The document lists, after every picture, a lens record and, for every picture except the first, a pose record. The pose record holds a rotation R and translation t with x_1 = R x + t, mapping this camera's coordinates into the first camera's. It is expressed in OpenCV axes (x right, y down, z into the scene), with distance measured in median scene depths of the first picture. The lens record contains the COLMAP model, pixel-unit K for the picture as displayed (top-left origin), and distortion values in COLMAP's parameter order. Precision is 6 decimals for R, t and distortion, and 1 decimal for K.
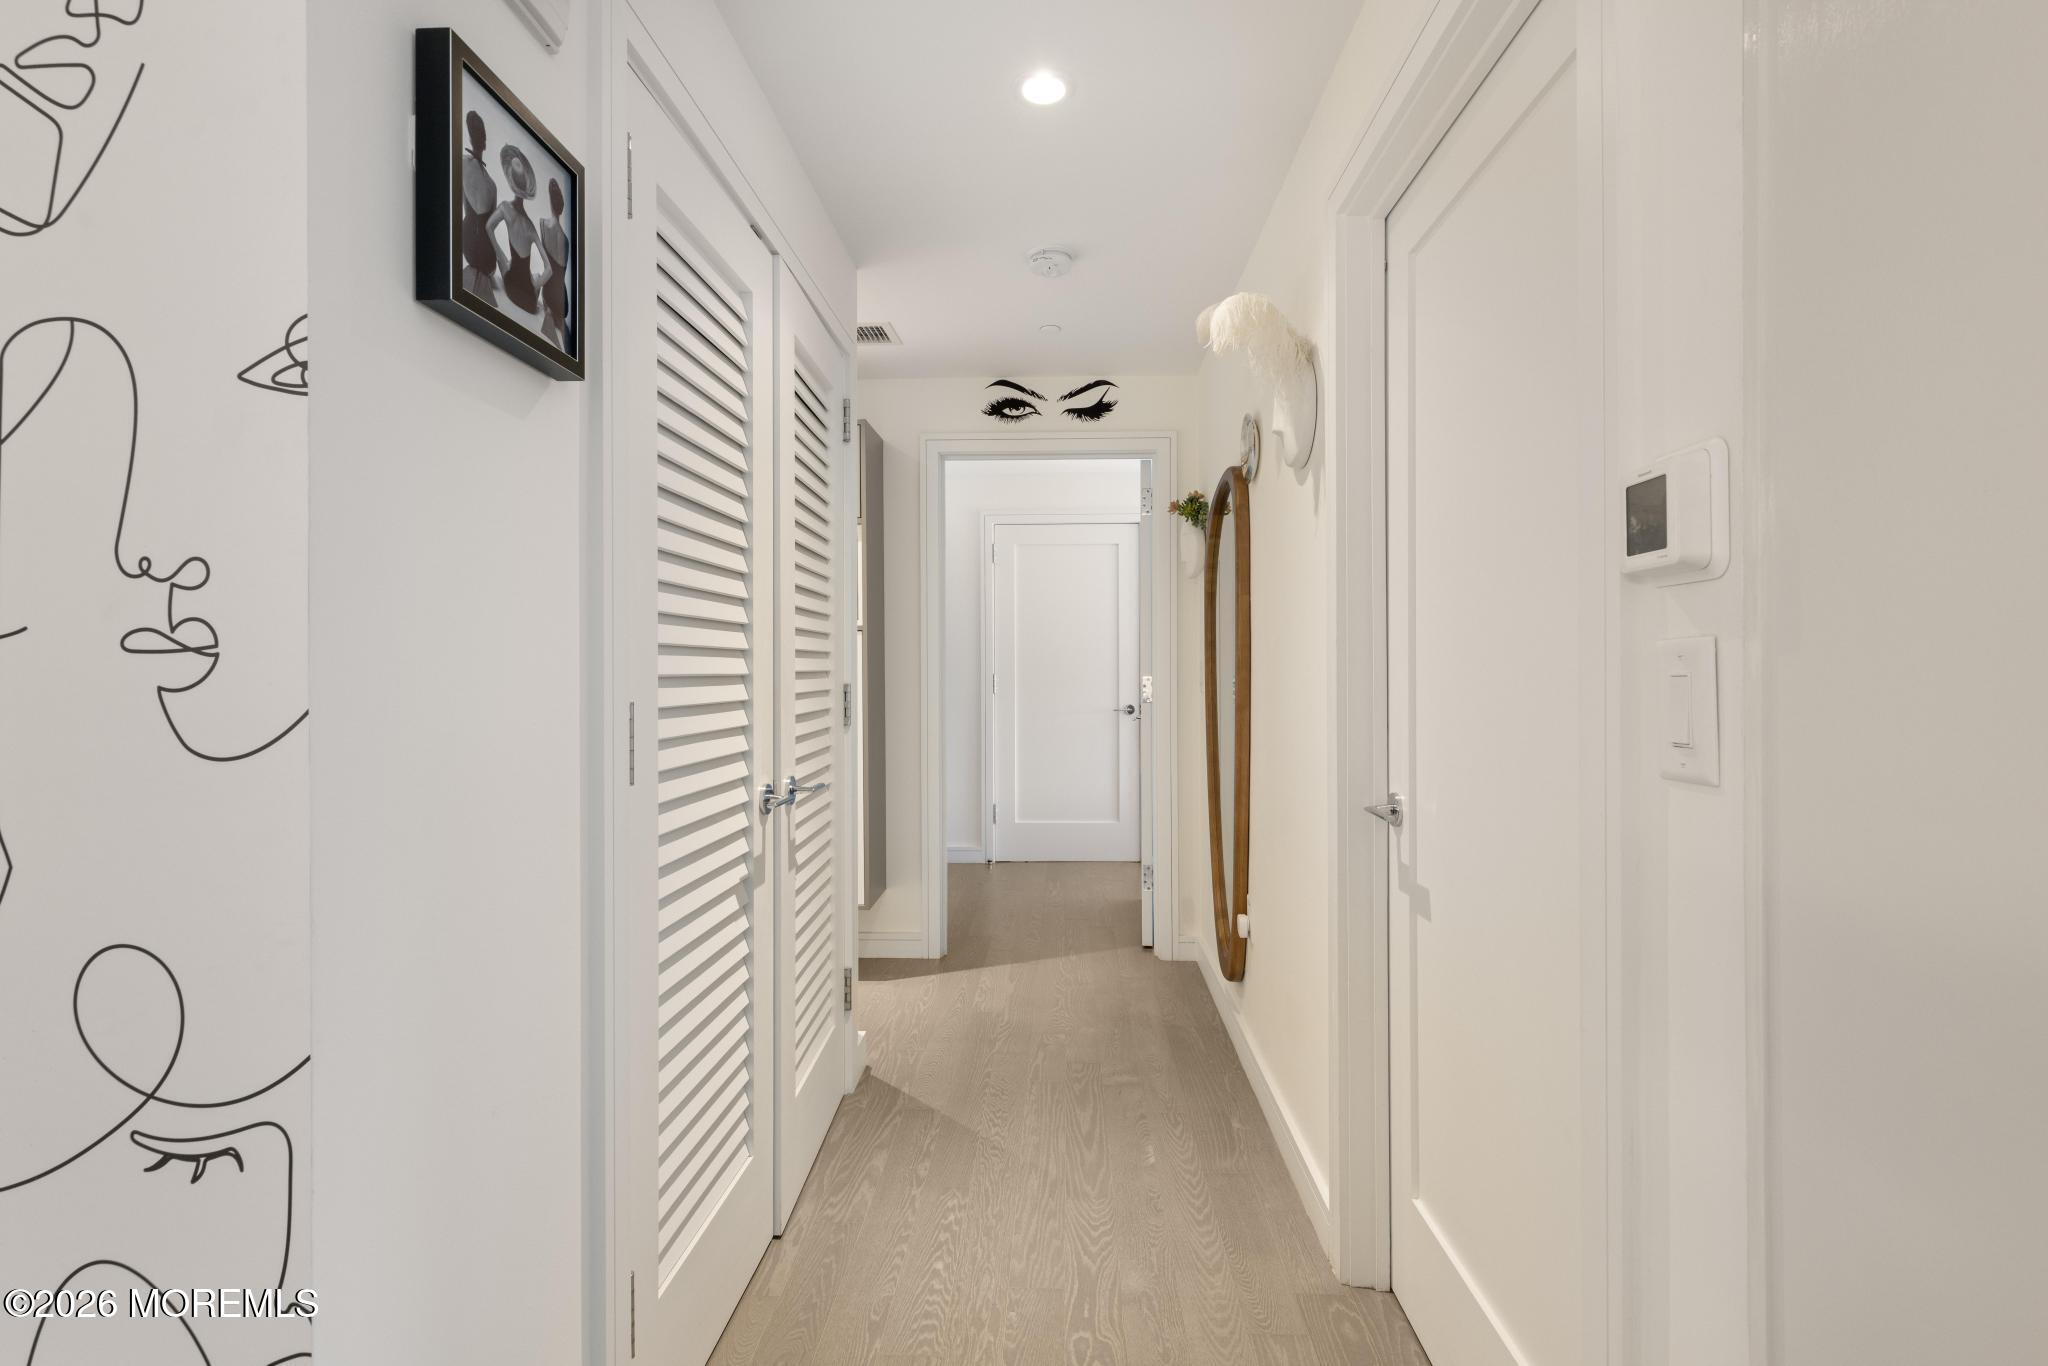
lens RADIAL K [[978.9, 0, 1029.2], [0, 978.9, 674.8], [0, 0, 1]] dist [0.003561, 0.000831]
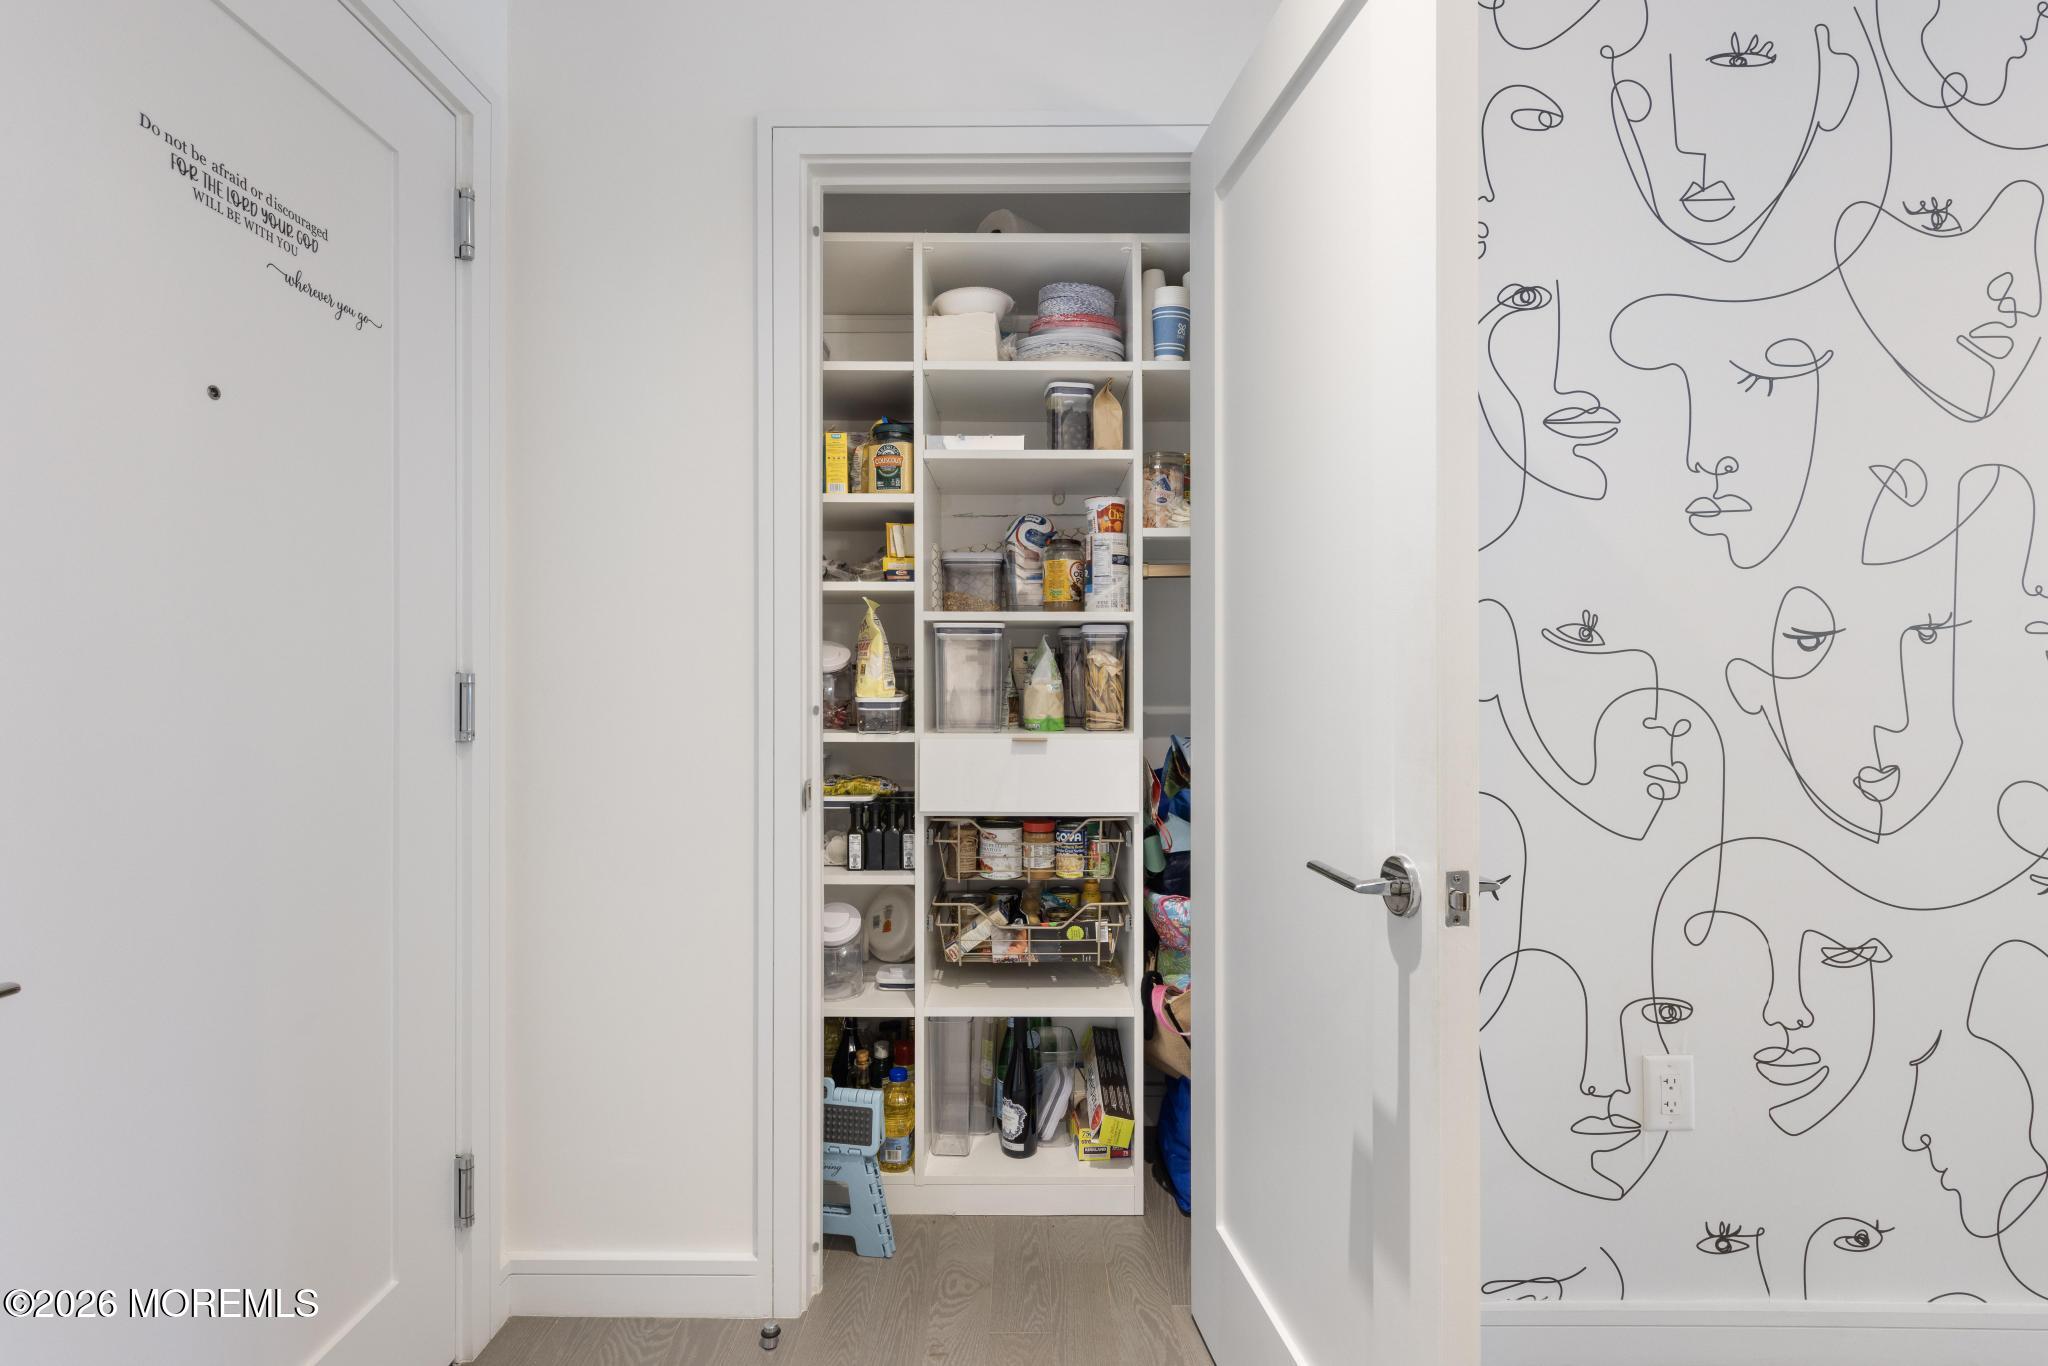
lens RADIAL K [[971.1, 0, 1022.0], [0, 971.1, 683.5], [0, 0, 1]] dist [0.000159, -0.000056]
pose [[0.999632, 0.004899, 0.026680, -2.989033], [-0.004960, 0.999985, 0.002223, 0.083471], [-0.026669, -0.002354, 0.999642, -0.901521]]
